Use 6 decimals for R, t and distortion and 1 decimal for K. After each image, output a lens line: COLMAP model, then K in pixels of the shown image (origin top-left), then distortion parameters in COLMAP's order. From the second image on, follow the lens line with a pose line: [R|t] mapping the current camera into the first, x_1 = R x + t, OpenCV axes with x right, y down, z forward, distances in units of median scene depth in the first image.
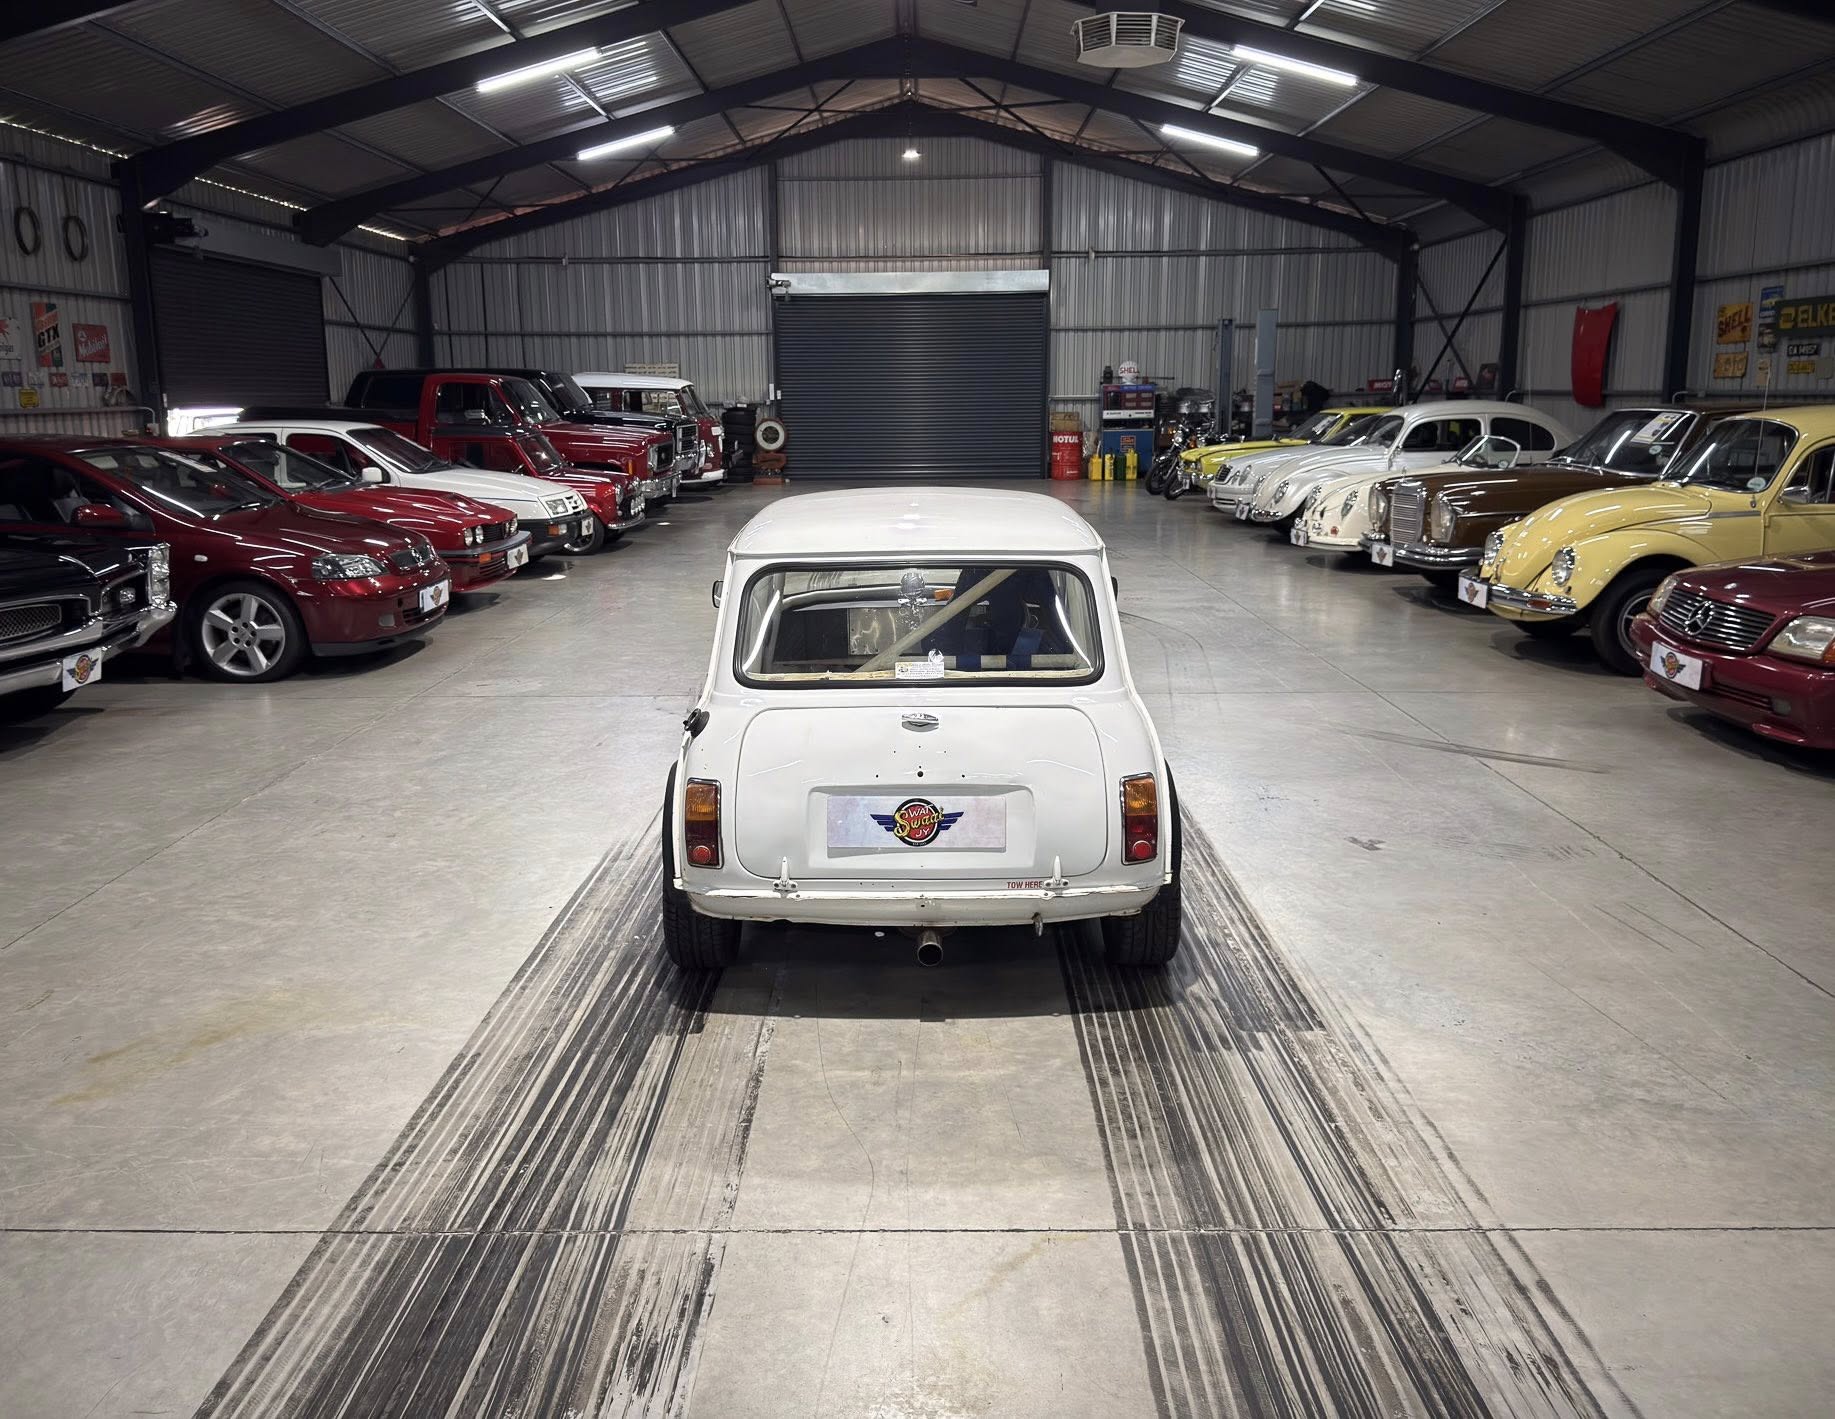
lens RADIAL K [[1453.1, 0, 899.3], [0, 1453.1, 686.9], [0, 0, 1]] dist [0.077934, -0.117363]
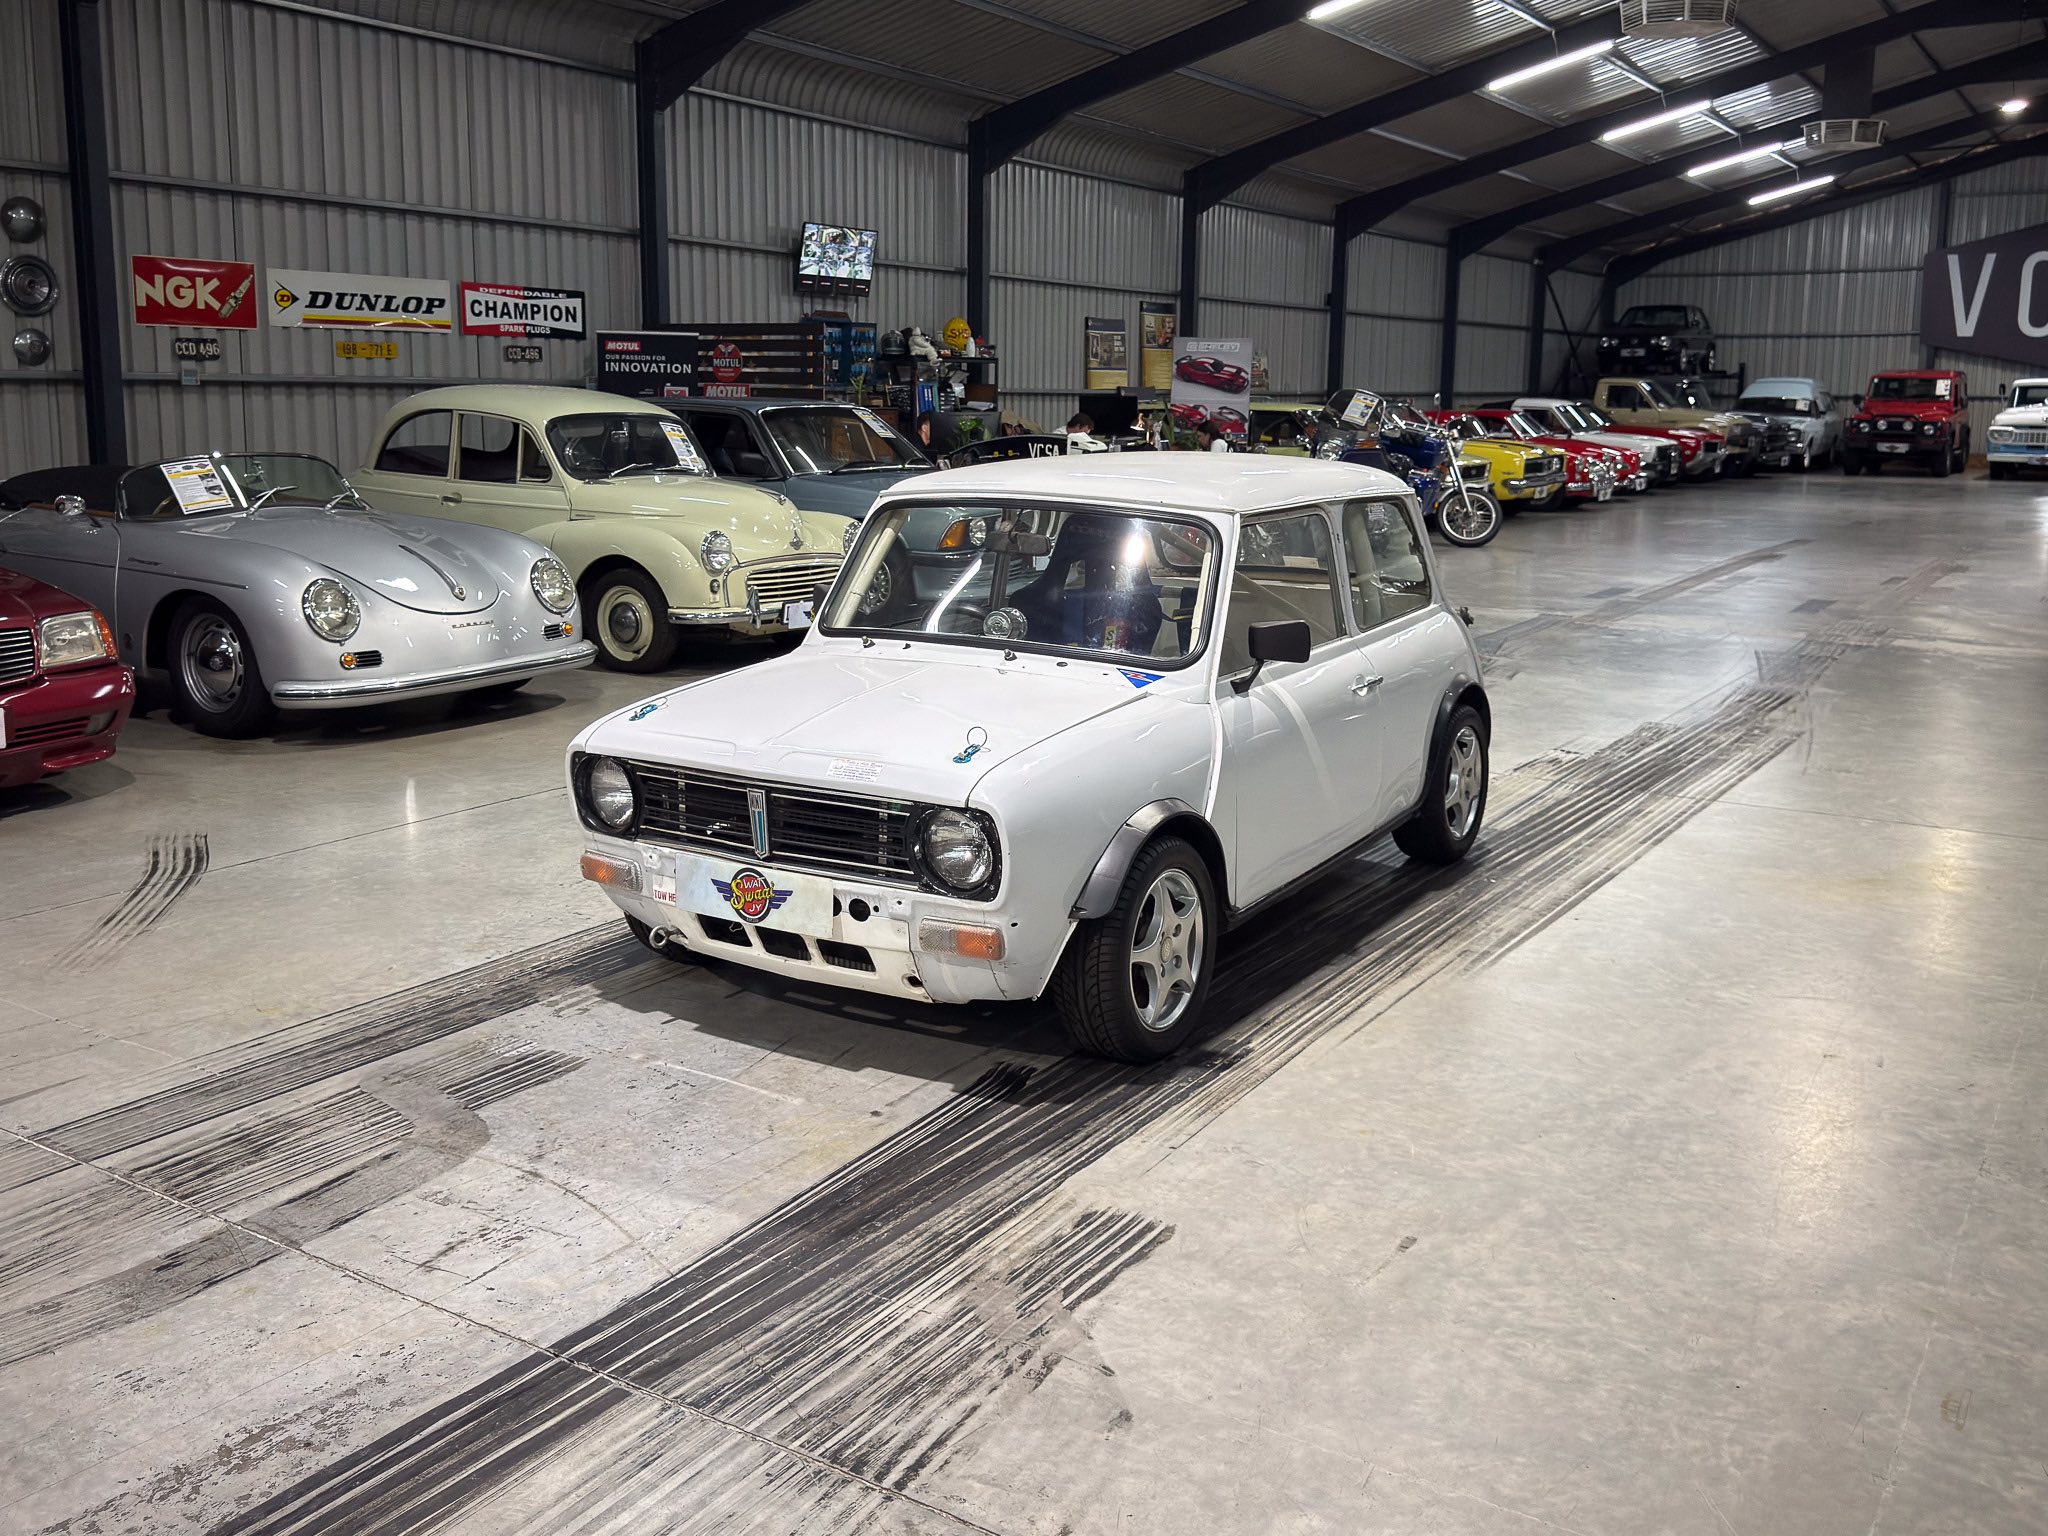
lens RADIAL K [[1816.0, 0, 1022.8], [0, 1816.0, 665.4], [0, 0, 1]] dist [0.093019, -0.120739]
pose [[-0.850930, -0.075916, 0.519764, -0.194173], [0.102601, 0.946420, 0.306207, -0.138891], [-0.515161, 0.313889, -0.797548, 0.753066]]
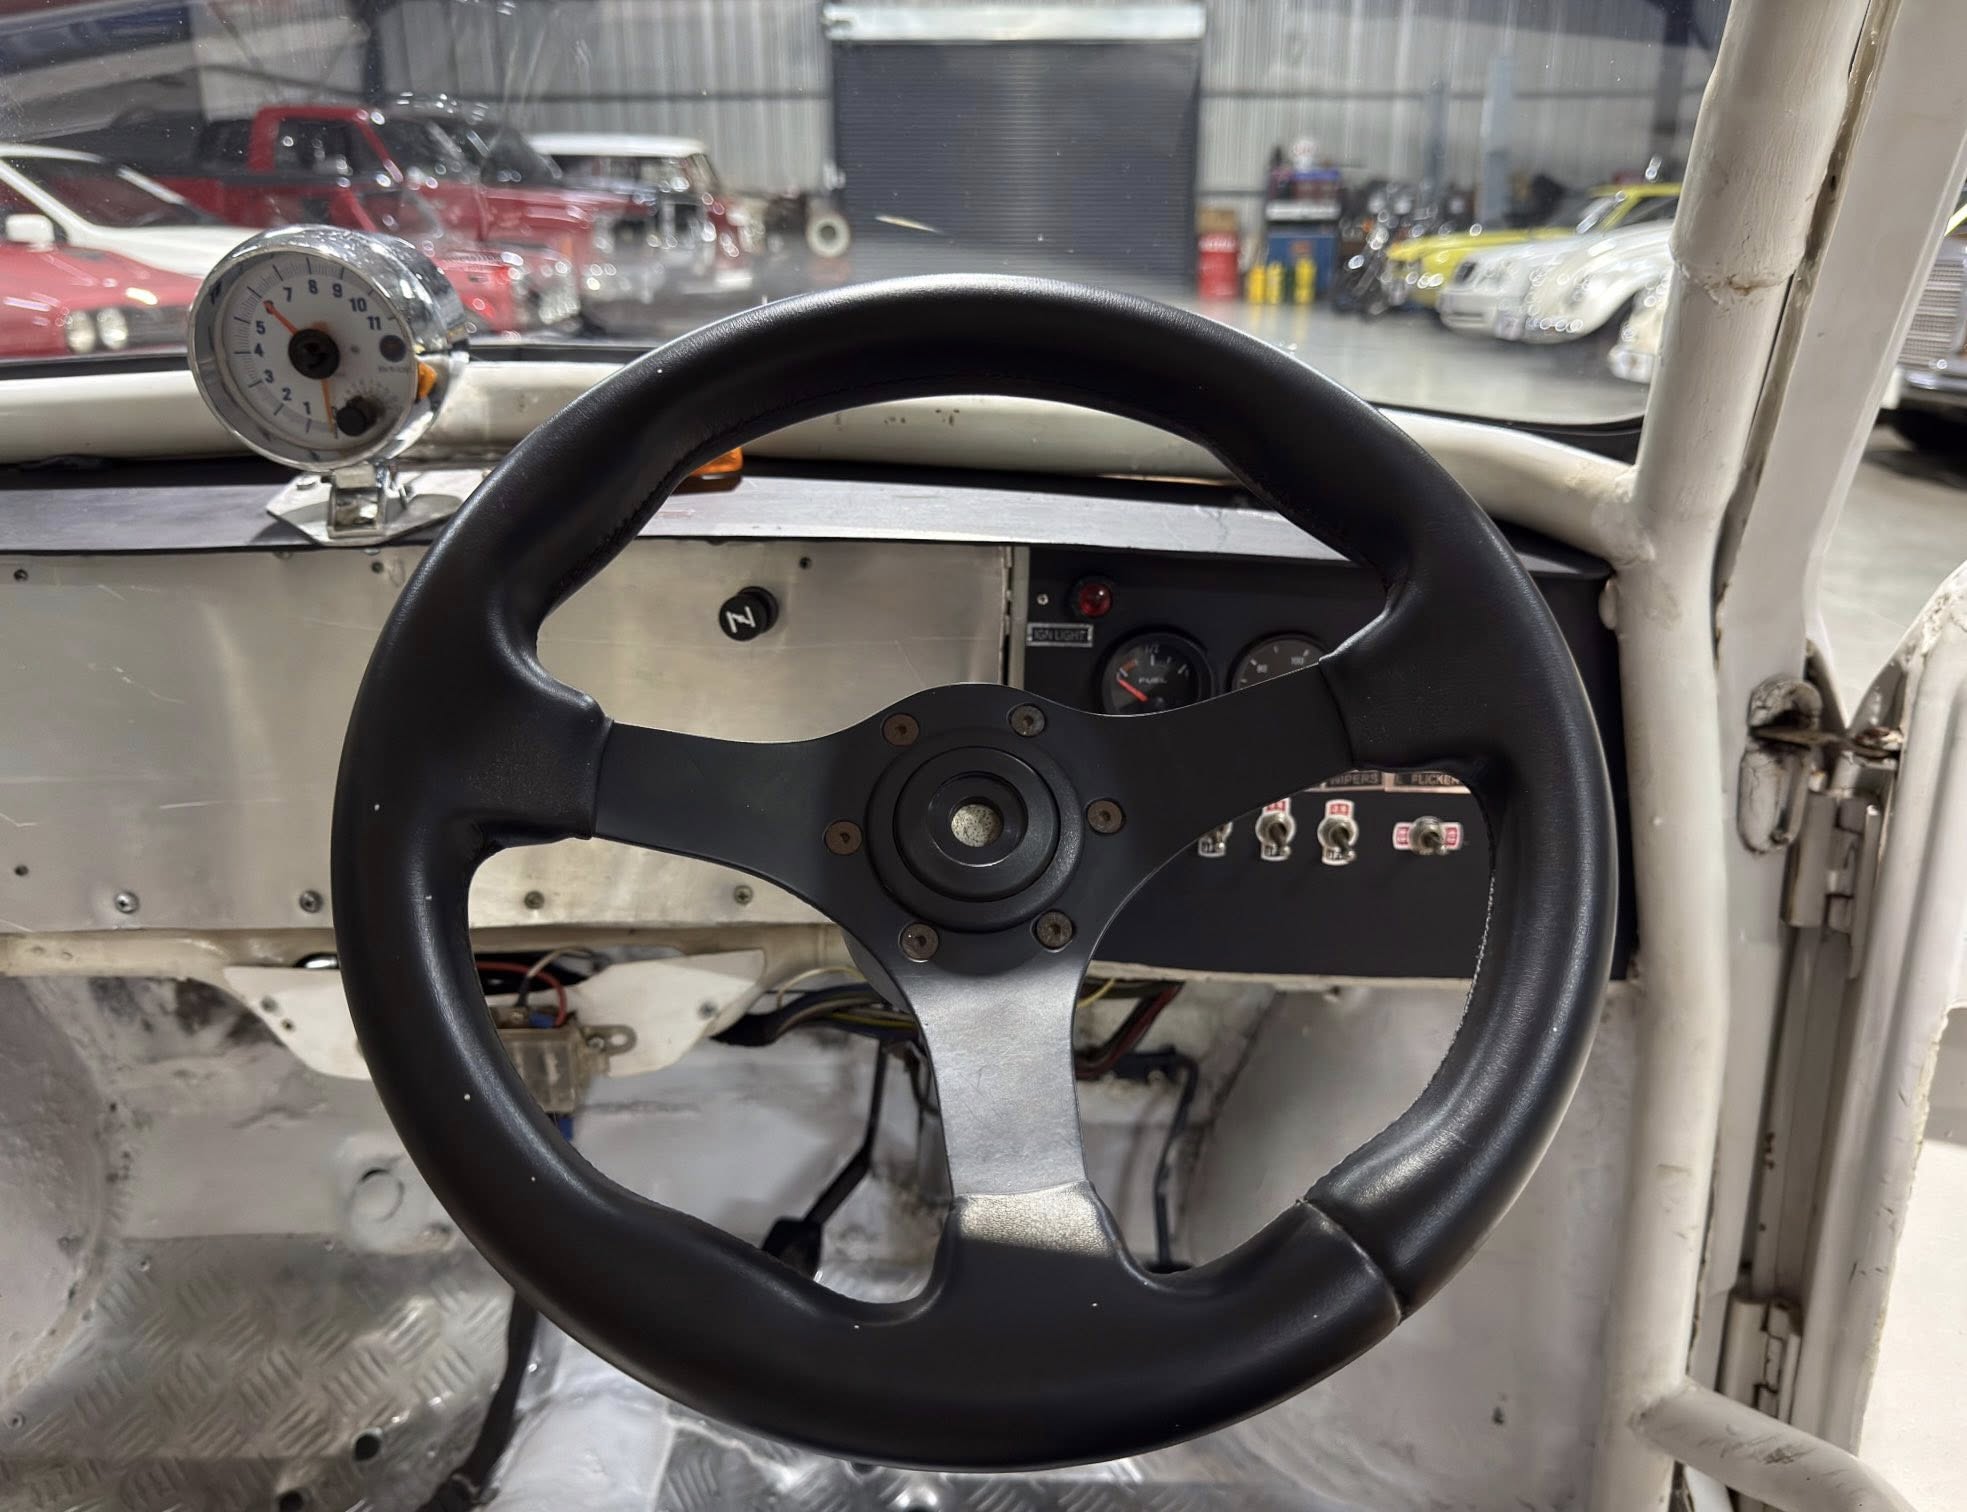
lens RADIAL K [[1481.4, 0, 984.3], [0, 1481.4, 782.7], [0, 0, 1]] dist [0.001933, -0.020363]
pose [[0.999628, 0.017605, -0.020848, 0.029391], [-0.014146, 0.987692, 0.155771, -0.026088], [0.023334, -0.155418, 0.987573, 0.409570]]
